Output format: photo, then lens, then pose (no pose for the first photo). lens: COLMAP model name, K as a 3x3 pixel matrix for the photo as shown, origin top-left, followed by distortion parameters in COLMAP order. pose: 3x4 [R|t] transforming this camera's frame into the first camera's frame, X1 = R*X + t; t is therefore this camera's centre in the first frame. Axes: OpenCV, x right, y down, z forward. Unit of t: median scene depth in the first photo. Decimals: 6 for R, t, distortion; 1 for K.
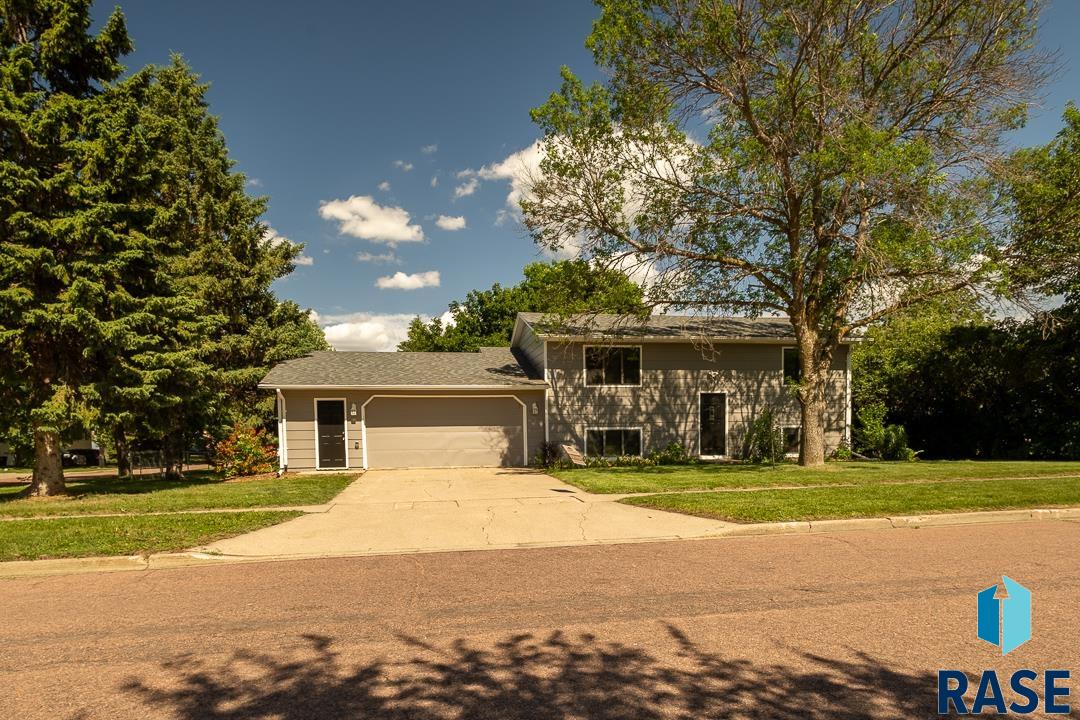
lens RADIAL K [[495.3, 0, 515.3], [0, 495.3, 420.8], [0, 0, 1]] dist [0.007377, -0.000401]
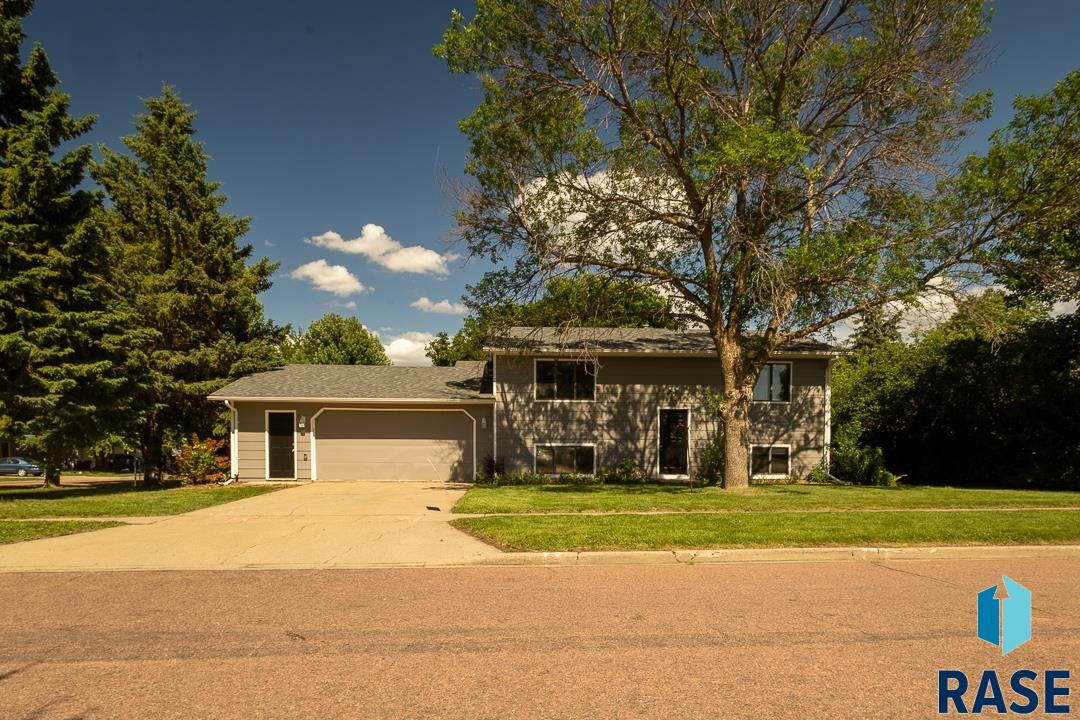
lens RADIAL K [[495.3, 0, 506.5], [0, 495.3, 422.4], [0, 0, 1]] dist [0.007377, -0.000401]
pose [[0.995291, 0.013350, -0.096008, 0.235277], [-0.015672, 0.999602, -0.023477, -0.004071], [0.095657, 0.024872, 0.995104, 0.037184]]
